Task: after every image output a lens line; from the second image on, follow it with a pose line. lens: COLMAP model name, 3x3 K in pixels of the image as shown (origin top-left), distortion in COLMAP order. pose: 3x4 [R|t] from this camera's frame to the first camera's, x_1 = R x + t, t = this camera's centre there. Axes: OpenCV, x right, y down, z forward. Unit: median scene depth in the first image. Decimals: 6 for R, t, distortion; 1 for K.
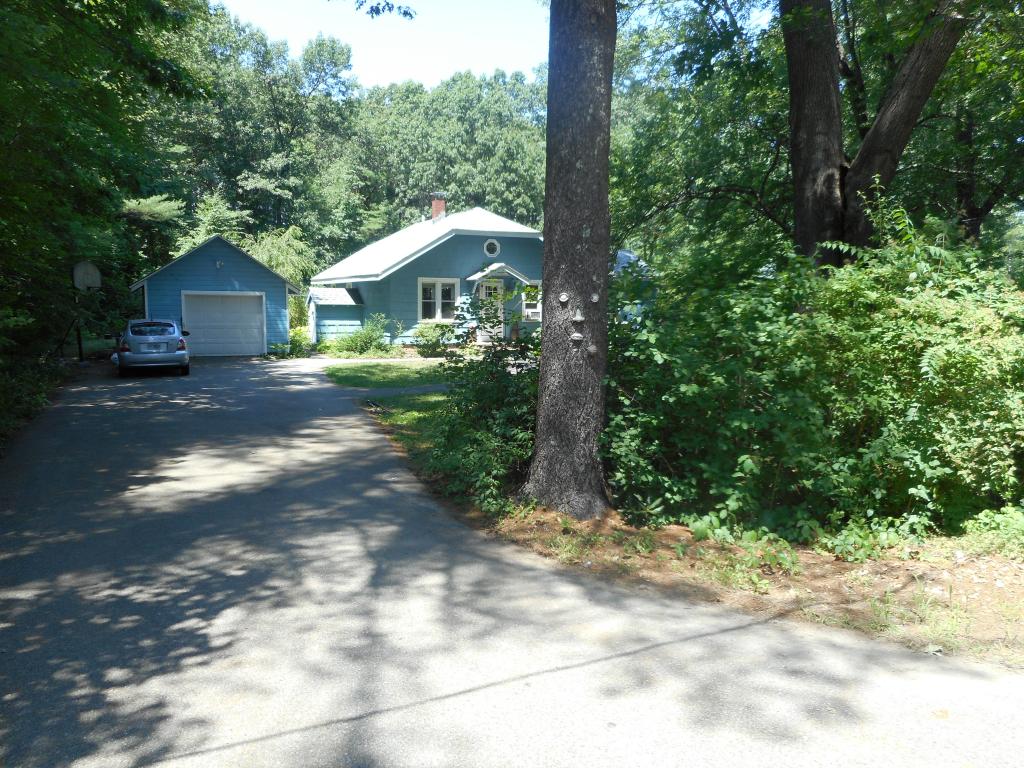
lens RADIAL K [[781.2, 0, 513.8], [0, 781.2, 395.4], [0, 0, 1]] dist [0.009266, 0.007951]
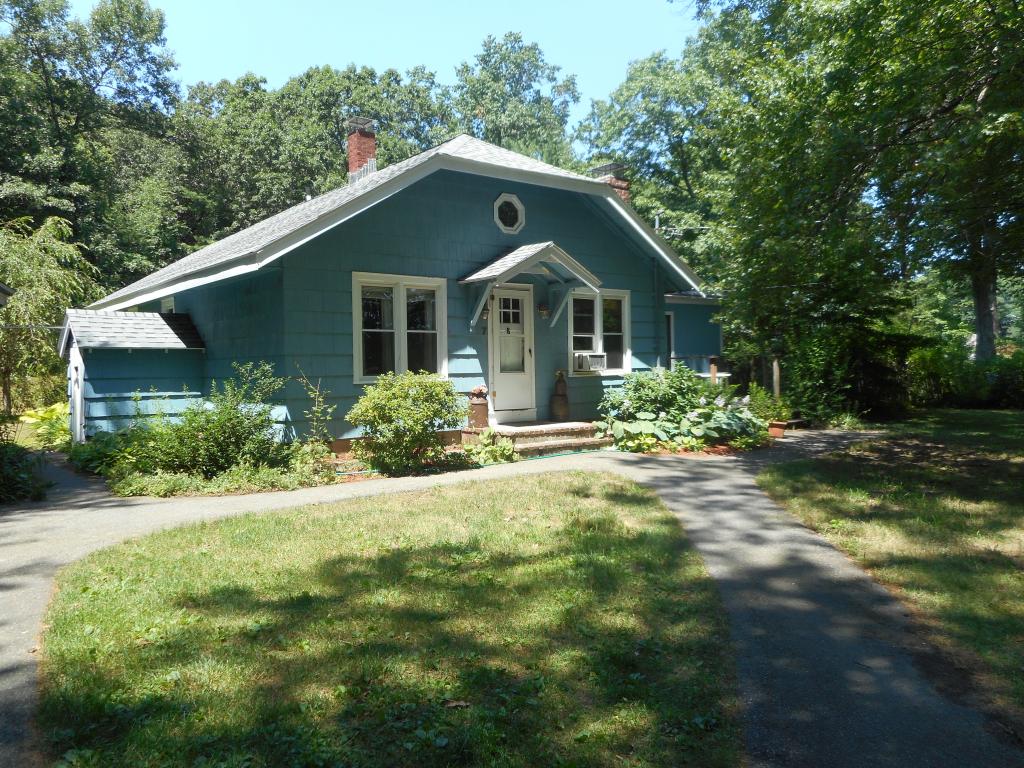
lens RADIAL K [[781.2, 0, 513.8], [0, 781.2, 395.4], [0, 0, 1]] dist [0.009266, 0.007951]
pose [[0.977580, -0.031418, 0.208206, -0.057647], [0.047933, 0.996049, -0.074757, -0.024372], [-0.205034, 0.083061, 0.975224, 0.269497]]
